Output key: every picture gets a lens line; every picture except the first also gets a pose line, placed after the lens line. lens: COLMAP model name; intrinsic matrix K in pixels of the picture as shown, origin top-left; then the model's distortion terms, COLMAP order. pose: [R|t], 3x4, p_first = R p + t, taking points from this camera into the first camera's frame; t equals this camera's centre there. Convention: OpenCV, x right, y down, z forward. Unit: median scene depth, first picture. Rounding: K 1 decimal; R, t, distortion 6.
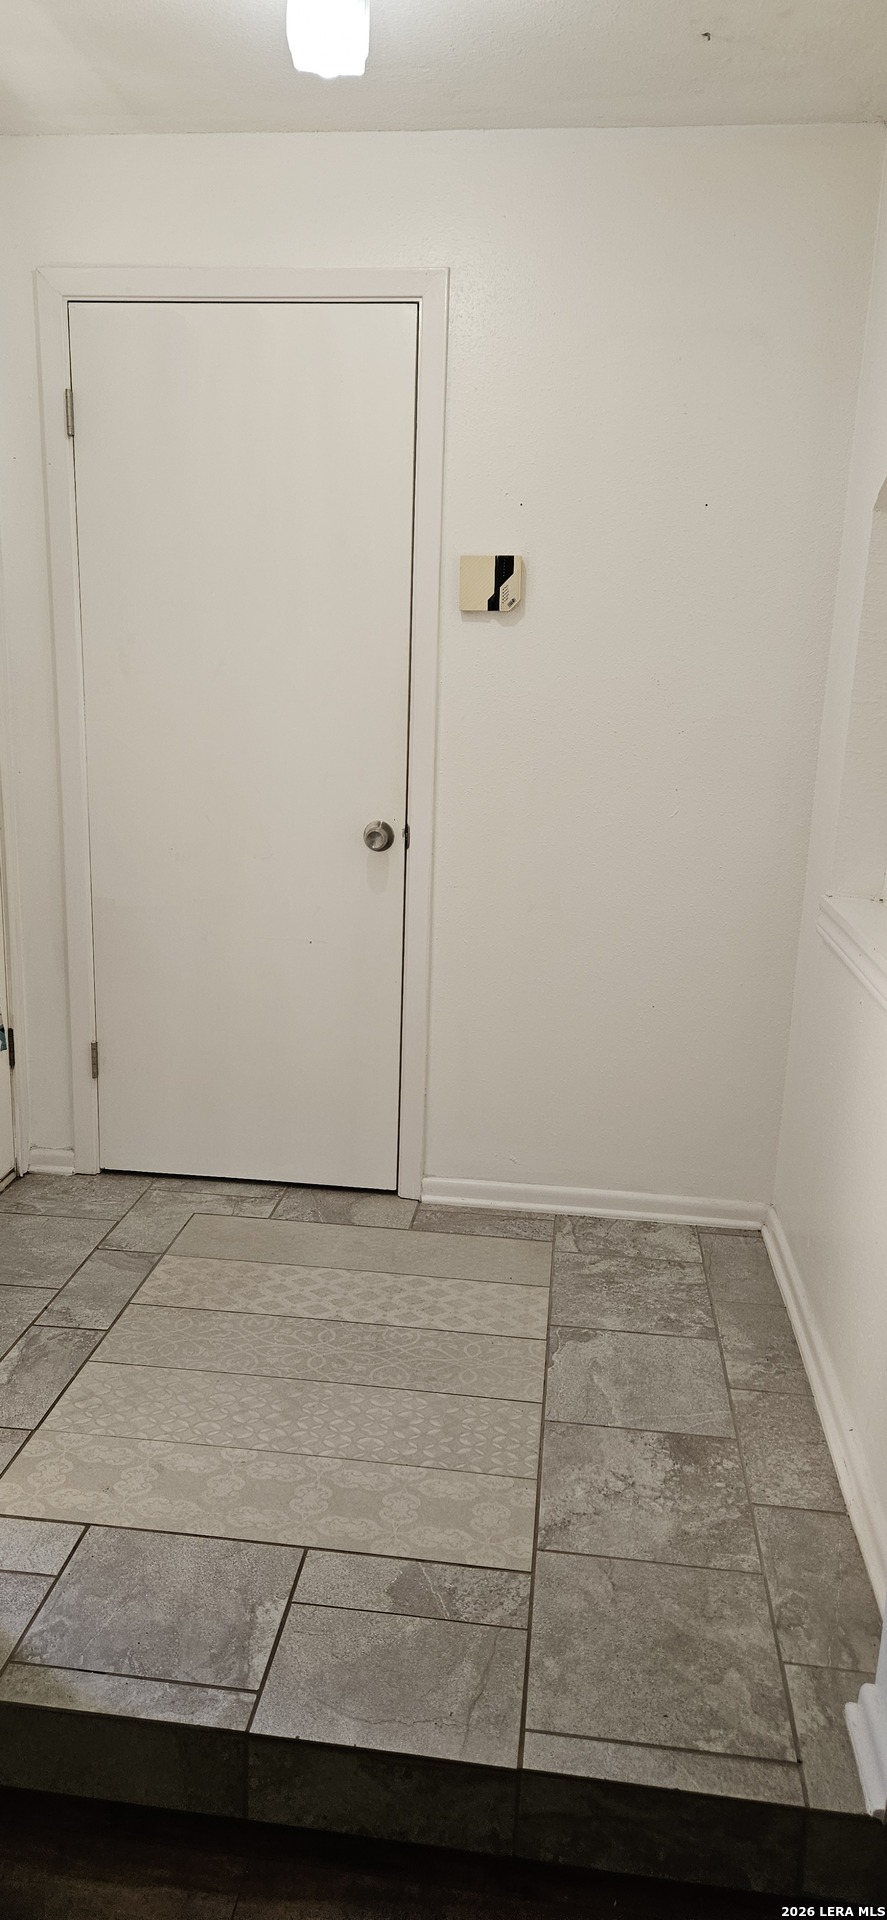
lens RADIAL K [[1319.5, 0, 443.4], [0, 1319.5, 972.9], [0, 0, 1]] dist [0.088924, -0.092019]
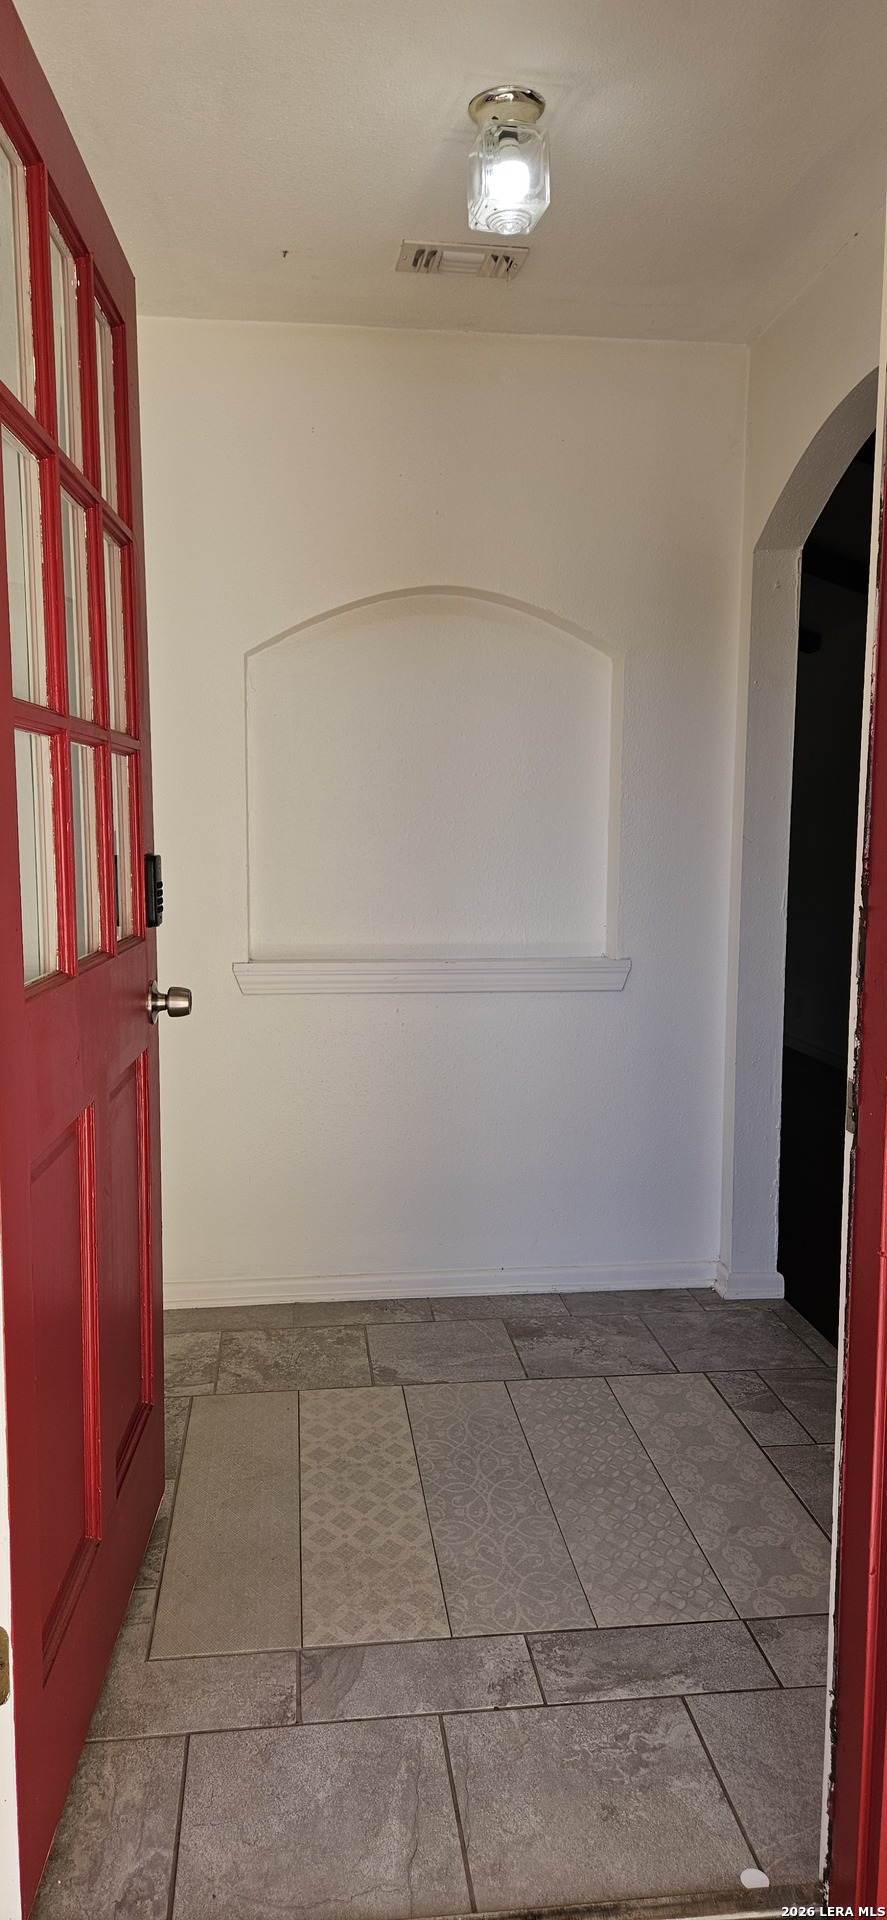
lens RADIAL K [[1275.4, 0, 448.5], [0, 1275.4, 949.4], [0, 0, 1]] dist [0.081991, -0.083120]
pose [[-0.241199, -0.132186, 0.961431, -0.884869], [0.214335, 0.958961, 0.185617, -0.251261], [-0.946511, 0.250839, -0.202969, 1.069316]]
